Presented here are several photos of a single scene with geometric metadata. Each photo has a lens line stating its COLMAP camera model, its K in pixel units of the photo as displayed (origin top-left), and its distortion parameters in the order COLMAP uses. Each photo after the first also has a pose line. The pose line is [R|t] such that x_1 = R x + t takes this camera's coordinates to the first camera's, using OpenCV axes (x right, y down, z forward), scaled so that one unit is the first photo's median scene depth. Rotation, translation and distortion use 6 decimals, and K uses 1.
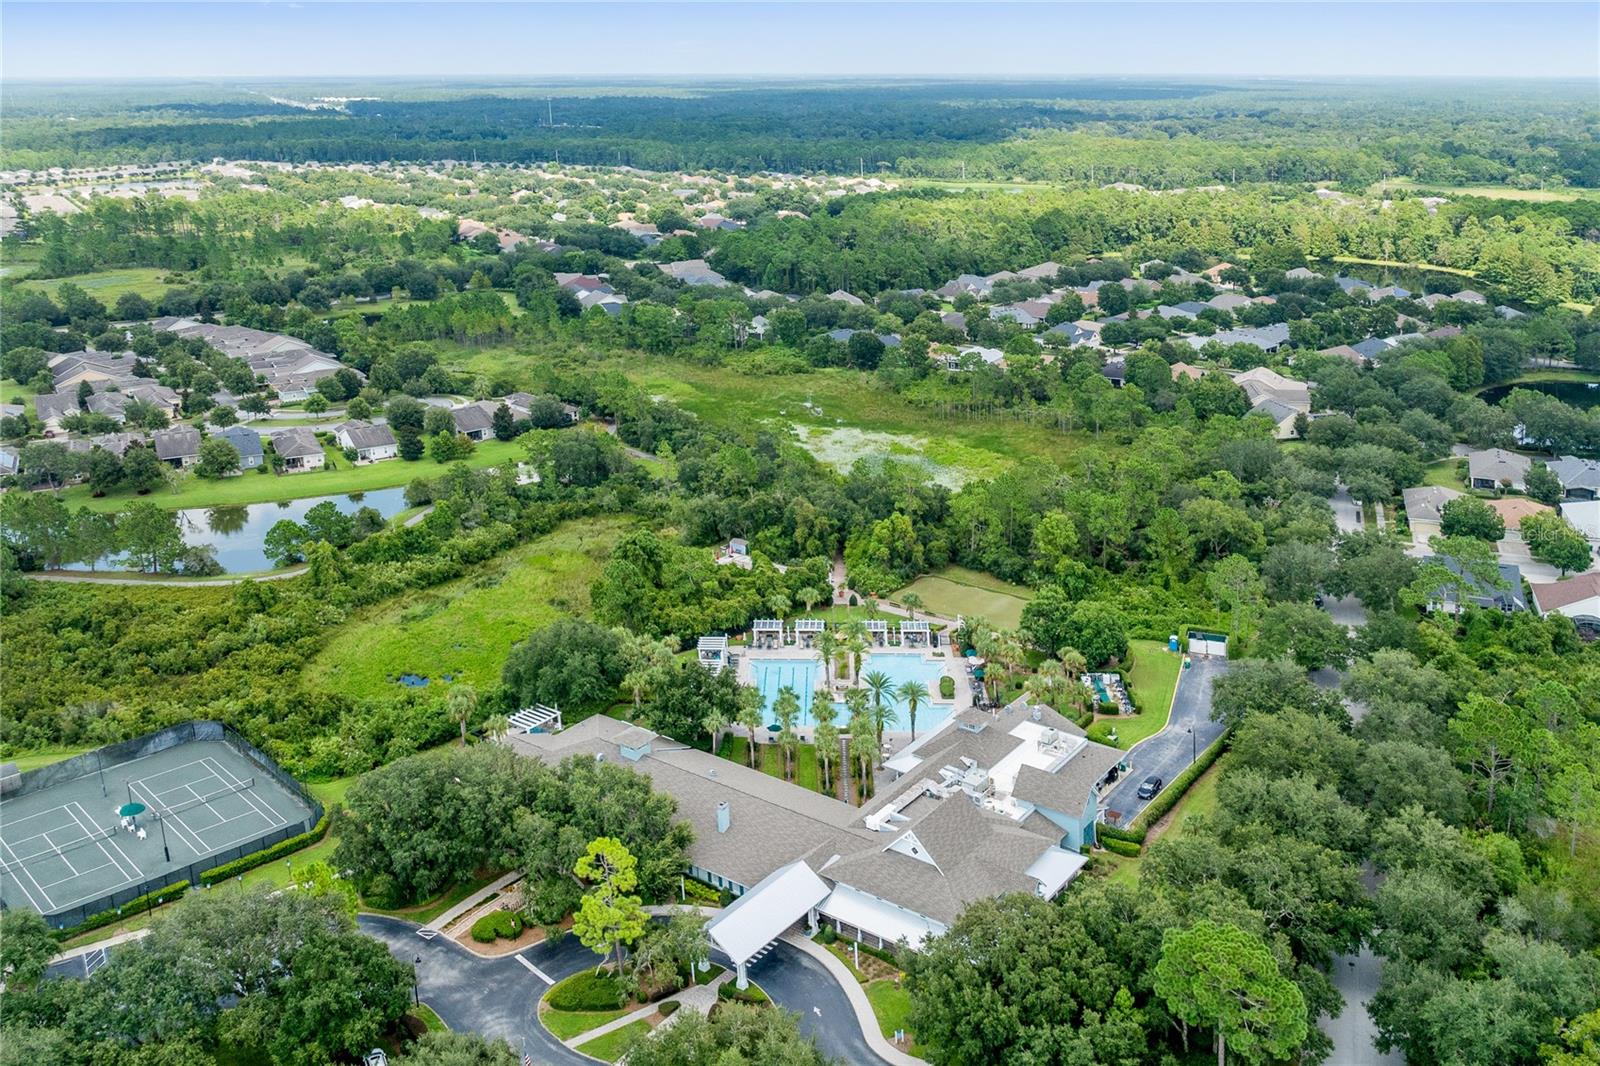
lens RADIAL K [[1241.6, 0, 800.0], [0, 1241.6, 533.0], [0, 0, 1]] dist [-0.016117, -0.001681]
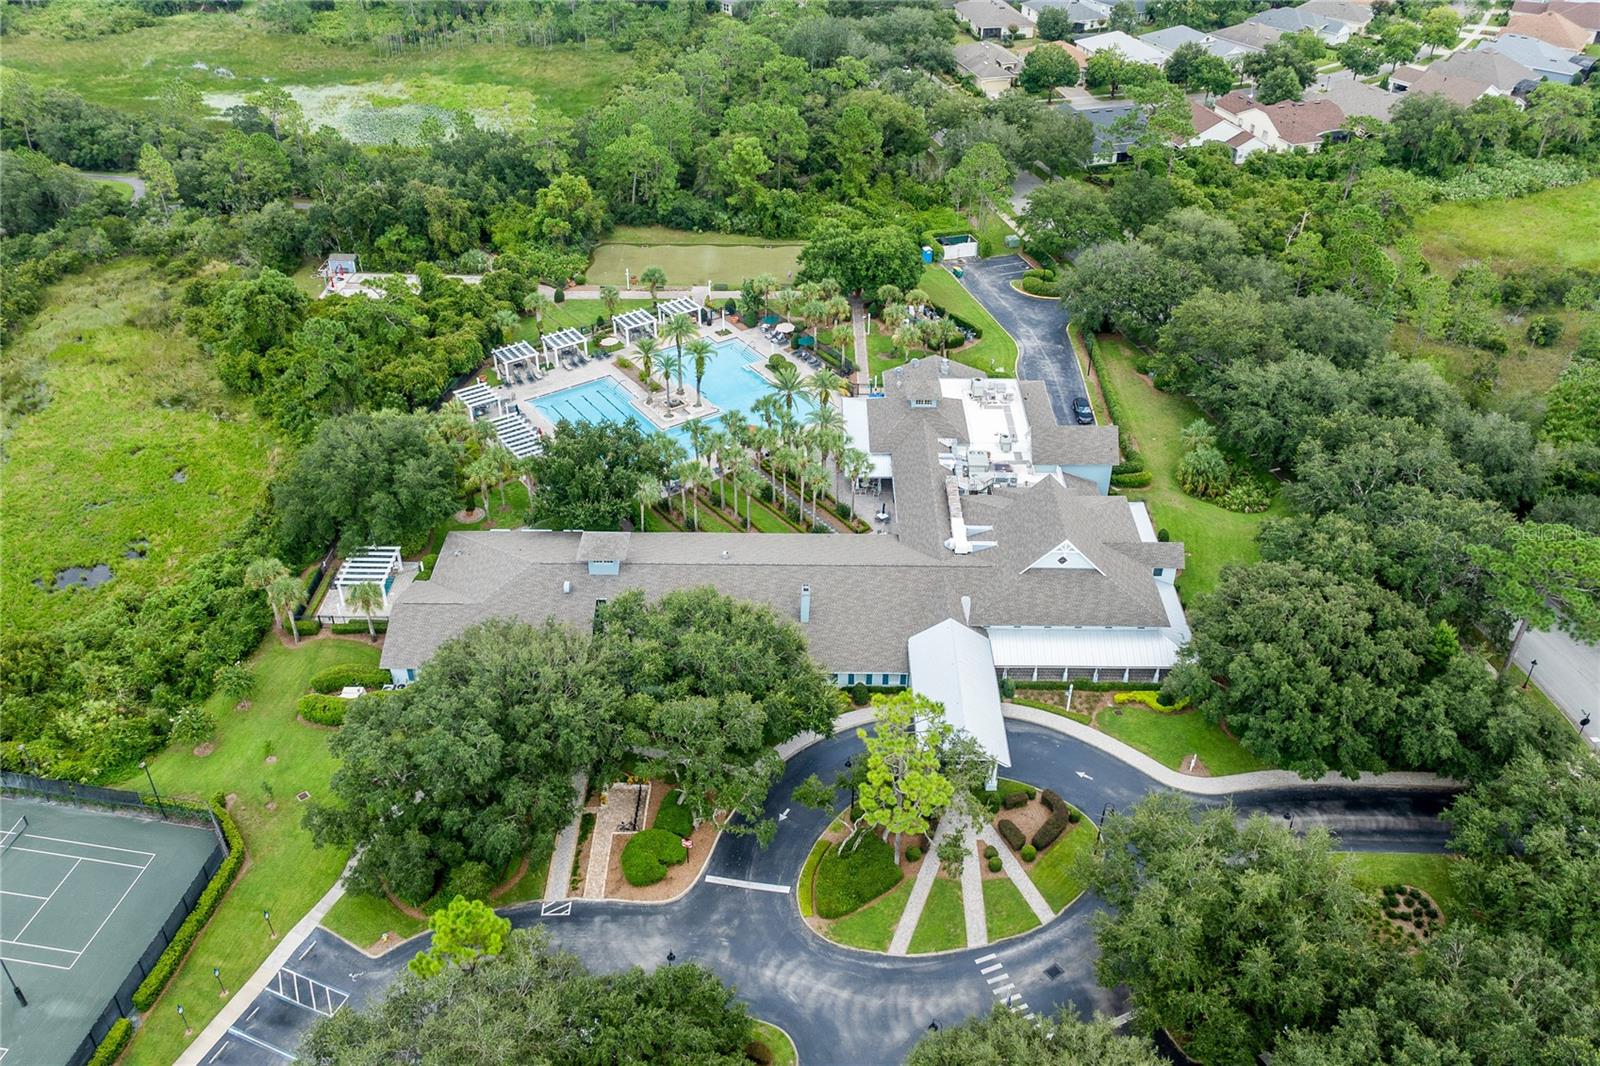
lens RADIAL K [[1241.6, 0, 800.0], [0, 1241.6, 533.0], [0, 0, 1]] dist [-0.016117, -0.001681]
pose [[0.831527, -0.330996, 0.446099, -0.309406], [0.187734, 0.923282, 0.335121, -0.056869], [-0.522799, -0.194915, 0.829873, 0.283412]]
